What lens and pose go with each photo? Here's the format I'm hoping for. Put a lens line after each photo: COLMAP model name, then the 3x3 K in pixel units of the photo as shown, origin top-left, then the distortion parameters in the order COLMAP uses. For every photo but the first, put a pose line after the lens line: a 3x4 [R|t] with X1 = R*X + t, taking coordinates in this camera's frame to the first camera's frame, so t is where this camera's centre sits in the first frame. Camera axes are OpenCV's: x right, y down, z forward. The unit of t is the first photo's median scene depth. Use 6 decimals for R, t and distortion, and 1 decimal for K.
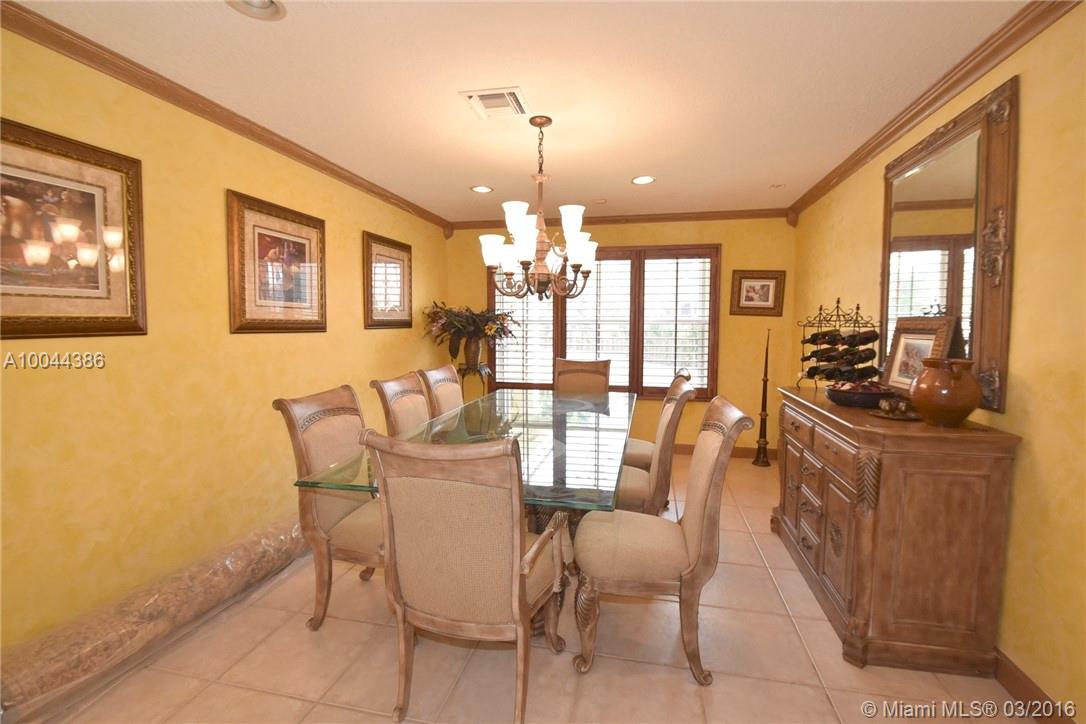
lens RADIAL K [[475.2, 0, 543.6], [0, 475.2, 352.2], [0, 0, 1]] dist [-0.000768, -0.005137]
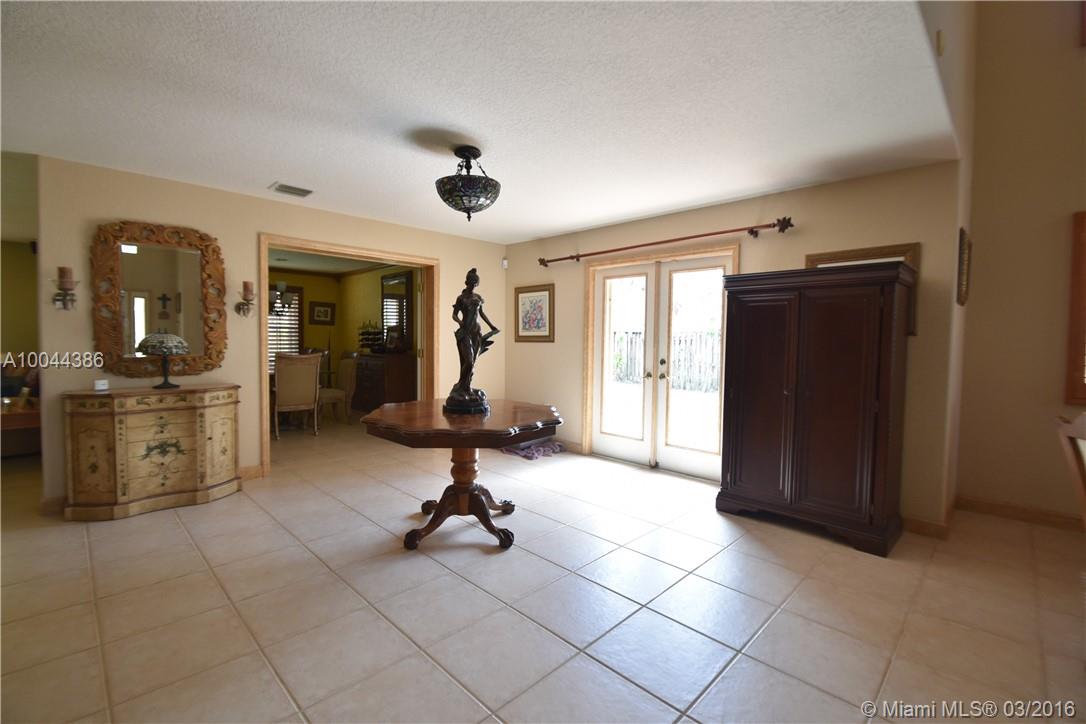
lens RADIAL K [[475.2, 0, 542.5], [0, 475.2, 360.3], [0, 0, 1]] dist [-0.000768, -0.005137]
pose [[0.541220, -0.041186, 0.839872, -0.988694], [0.045407, 0.998774, 0.019718, 0.099254], [-0.839654, 0.027465, 0.542427, -1.146311]]
